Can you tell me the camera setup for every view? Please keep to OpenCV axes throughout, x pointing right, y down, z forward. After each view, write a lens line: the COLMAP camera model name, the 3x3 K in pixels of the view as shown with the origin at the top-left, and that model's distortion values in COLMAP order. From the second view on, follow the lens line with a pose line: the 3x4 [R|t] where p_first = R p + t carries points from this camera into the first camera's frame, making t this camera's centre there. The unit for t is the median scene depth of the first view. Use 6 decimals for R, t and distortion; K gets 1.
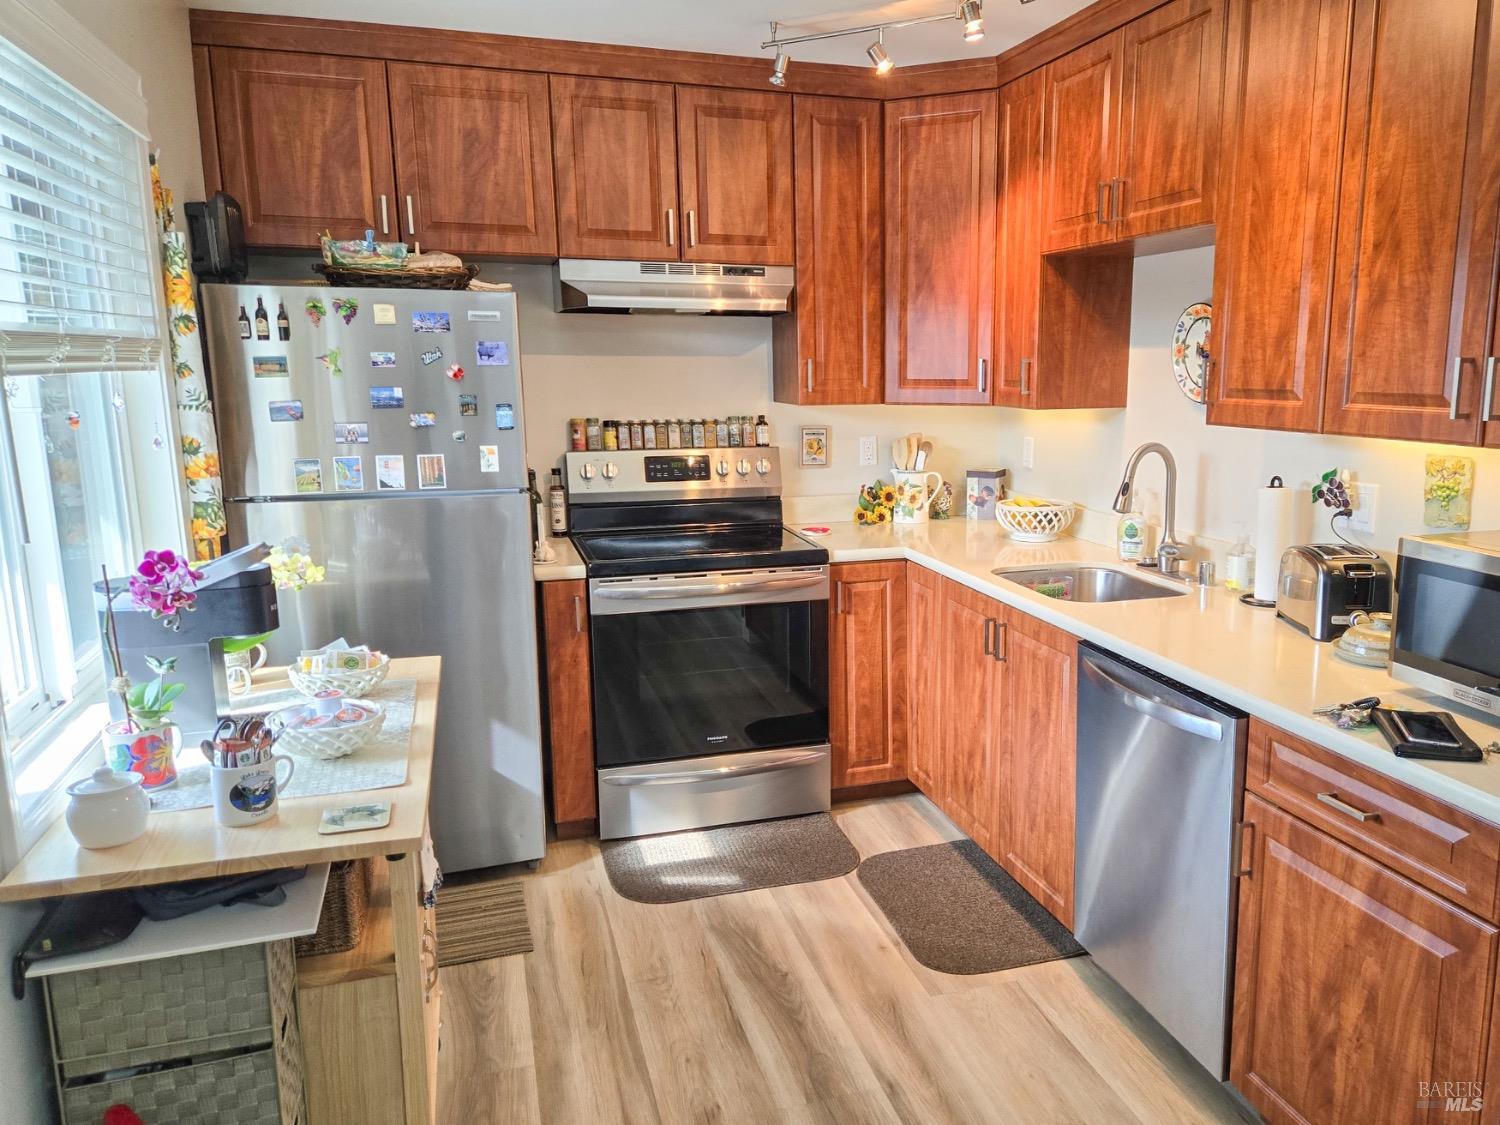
lens RADIAL K [[1034.1, 0, 750.0], [0, 1034.1, 562.5], [0, 0, 1]] dist [0.028369, -0.002455]
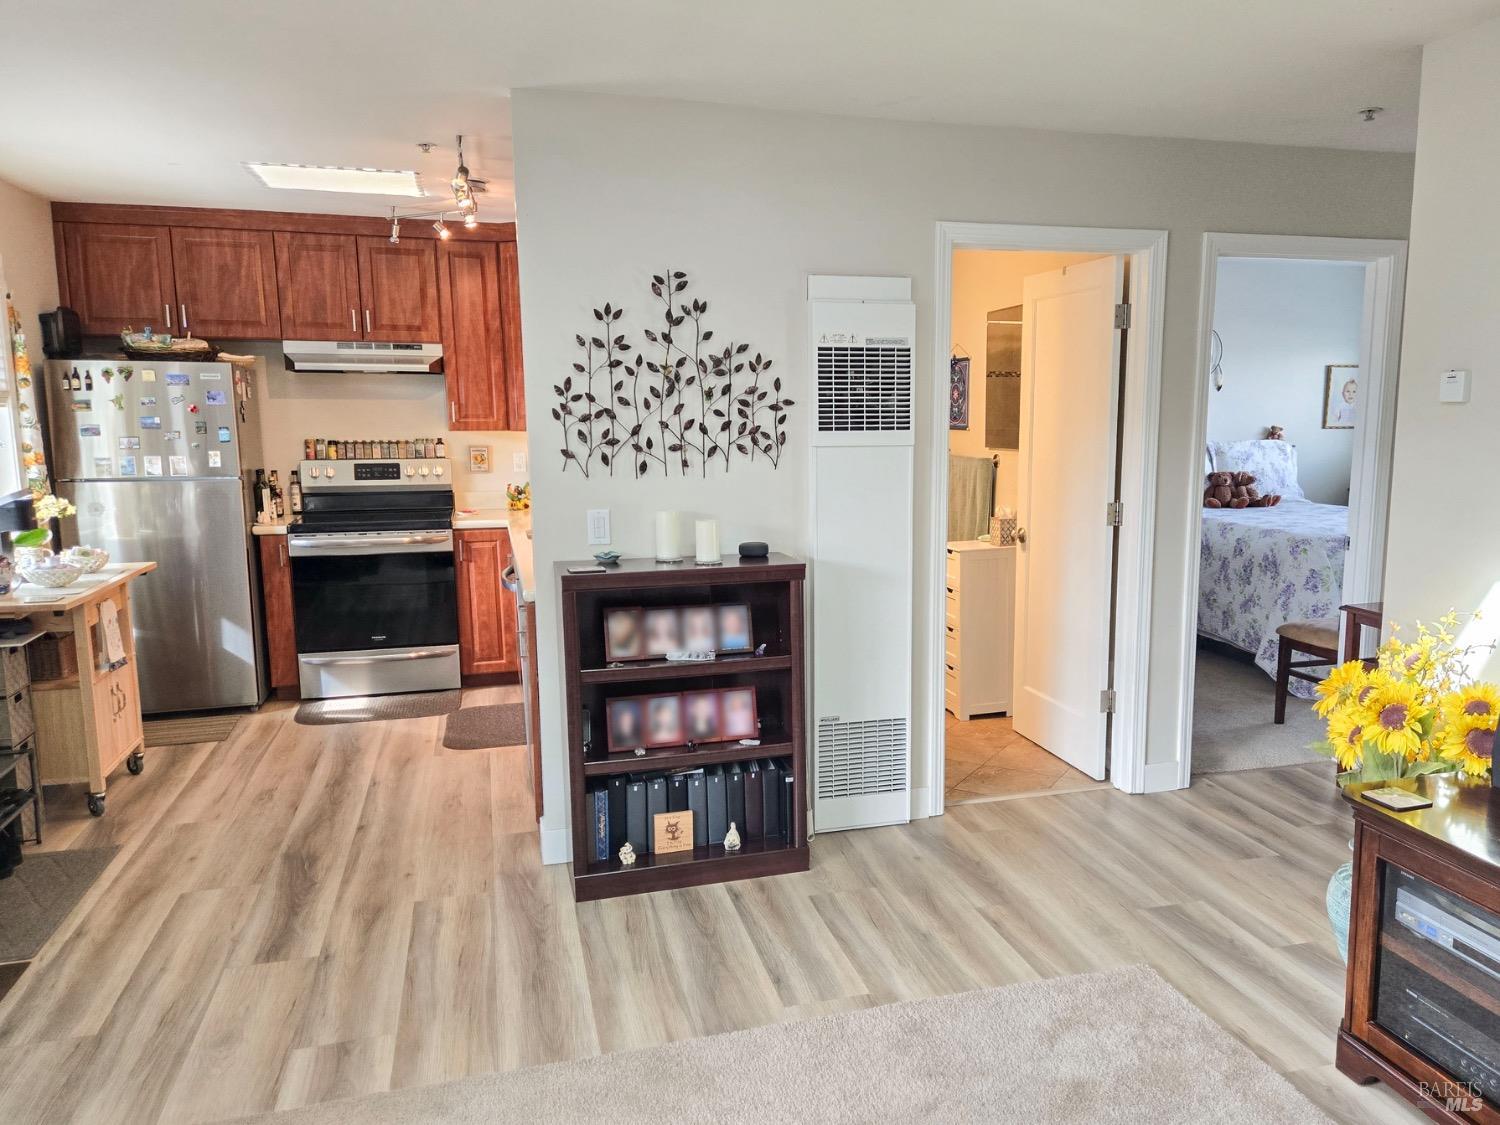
lens RADIAL K [[1084.5, 0, 817.7], [0, 1084.5, 579.3], [0, 0, 1]] dist [-0.002963, -0.001820]
pose [[0.999994, 0.003396, -0.000312, 0.670827], [-0.003405, 0.999406, -0.034286, 0.140519], [0.000196, 0.034287, 0.999412, -0.700696]]
